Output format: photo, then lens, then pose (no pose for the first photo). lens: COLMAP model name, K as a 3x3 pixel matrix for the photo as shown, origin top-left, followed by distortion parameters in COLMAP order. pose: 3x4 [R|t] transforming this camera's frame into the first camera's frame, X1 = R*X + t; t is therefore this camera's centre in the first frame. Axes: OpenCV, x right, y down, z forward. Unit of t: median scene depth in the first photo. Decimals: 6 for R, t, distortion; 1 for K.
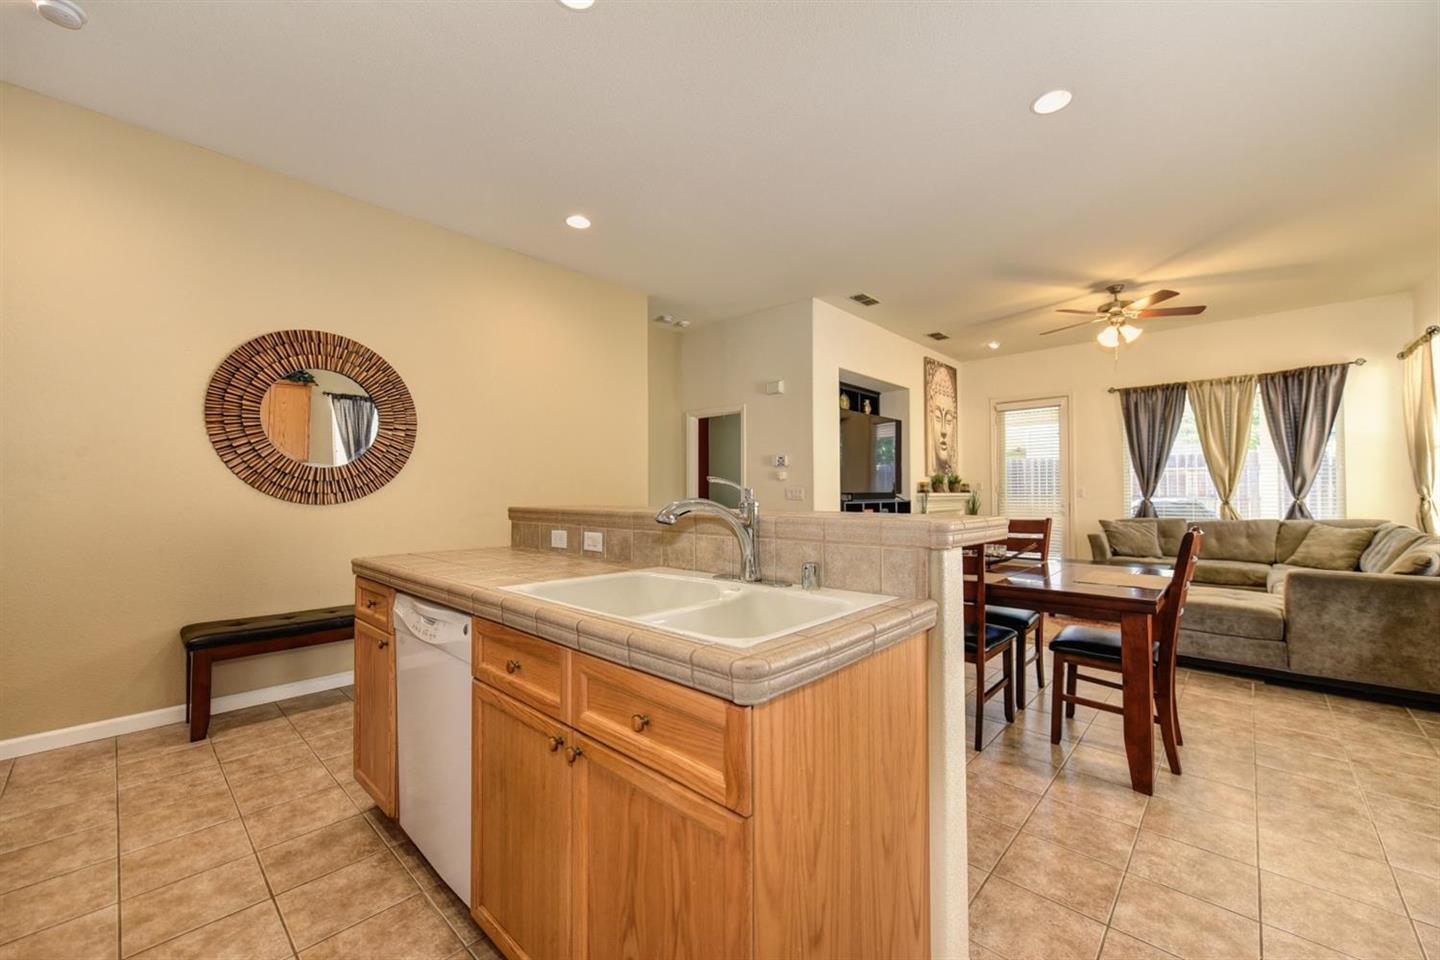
lens RADIAL K [[573.2, 0, 728.6], [0, 573.2, 477.0], [0, 0, 1]] dist [0.001716, -0.000443]
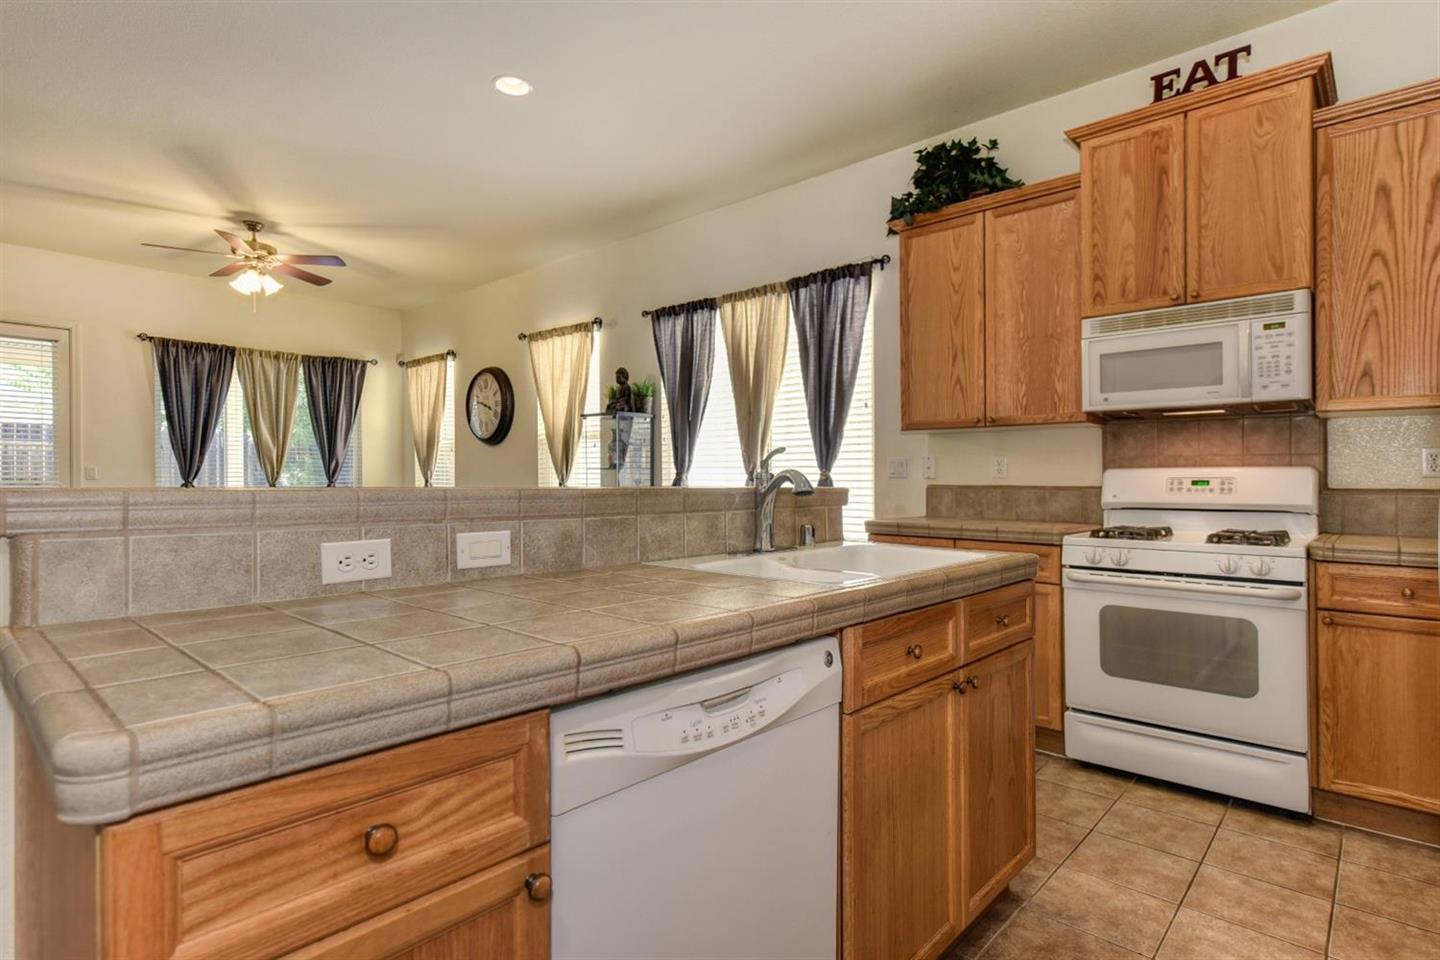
lens RADIAL K [[728.7, 0, 708.6], [0, 728.7, 494.3], [0, 0, 1]] dist [0.005364, 0.001480]
pose [[0.010674, -0.016347, 0.999809, -0.352042], [-0.033276, 0.999307, 0.016694, 0.017229], [-0.999389, -0.033448, 0.010122, 0.306568]]
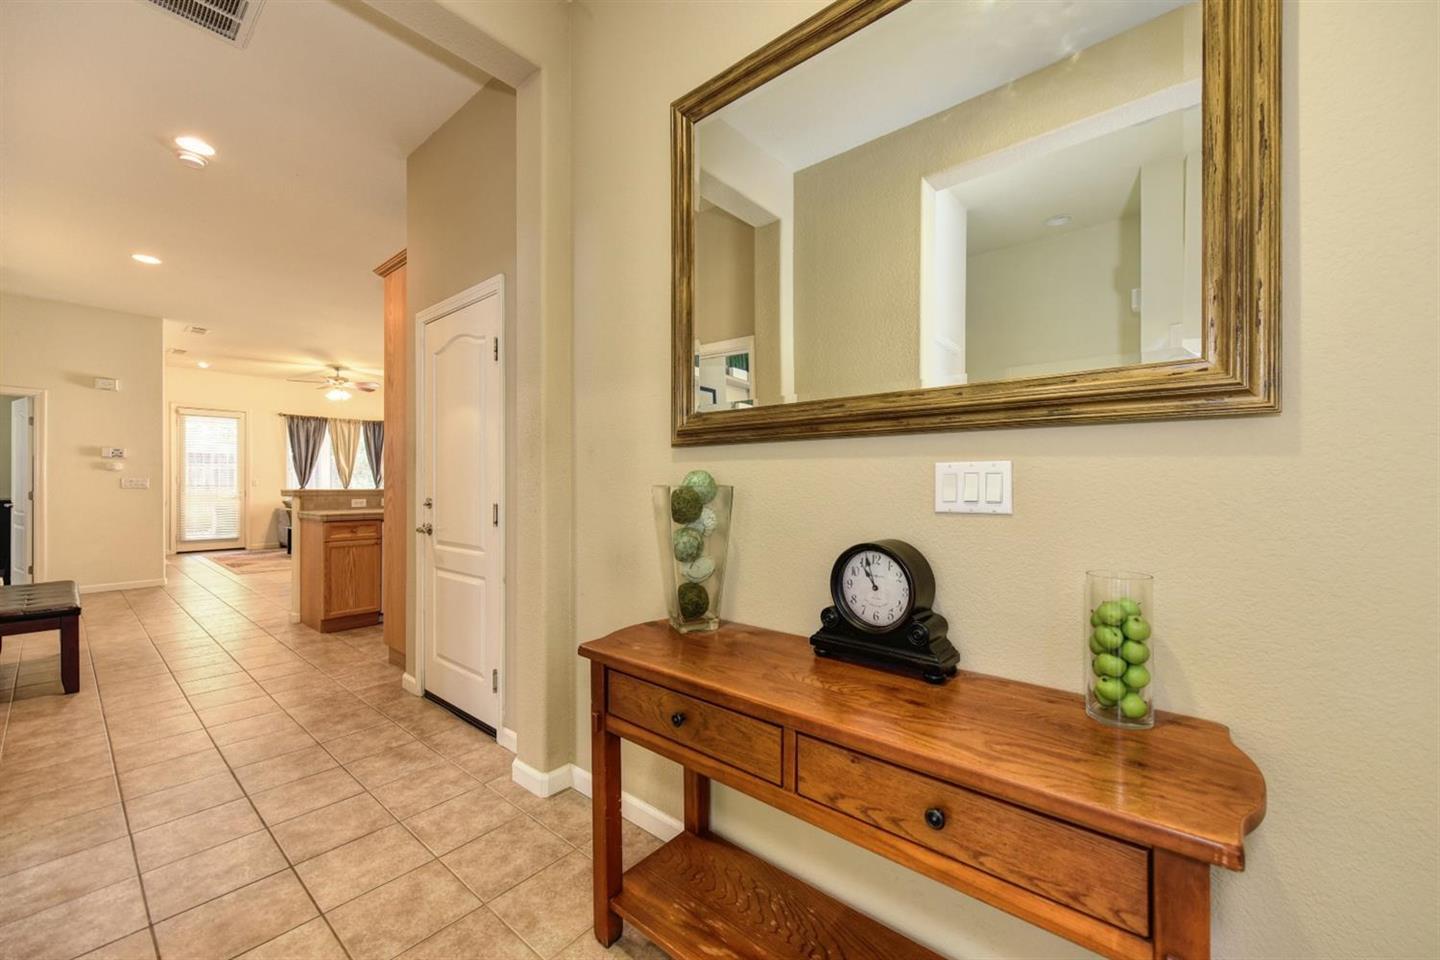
lens RADIAL K [[573.2, 0, 715.0], [0, 573.2, 484.5], [0, 0, 1]] dist [0.001716, -0.000443]
pose [[-0.018700, -0.000183, 0.999825, -1.063342], [-0.029920, 0.999552, -0.000377, -0.001677], [-0.999377, -0.029921, -0.018697, -0.138727]]
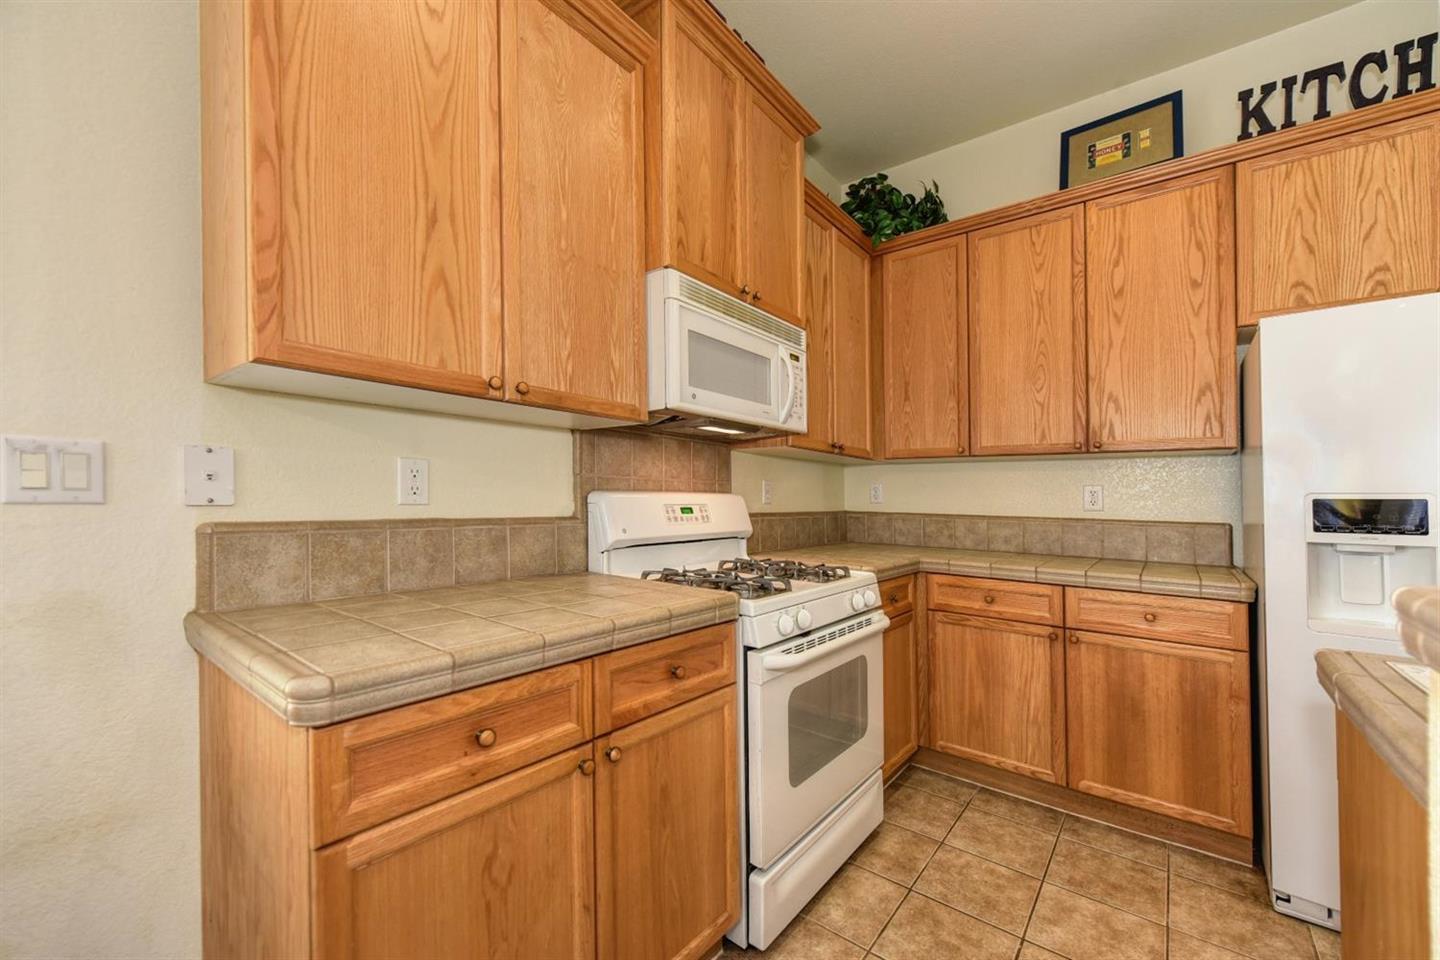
lens RADIAL K [[573.2, 0, 717.2], [0, 573.2, 506.8], [0, 0, 1]] dist [0.001716, -0.000443]
pose [[-0.997657, -0.015363, -0.066673, 0.212342], [-0.014372, 0.999780, -0.015306, 0.007395], [0.066893, -0.014312, -0.997657, 0.315389]]
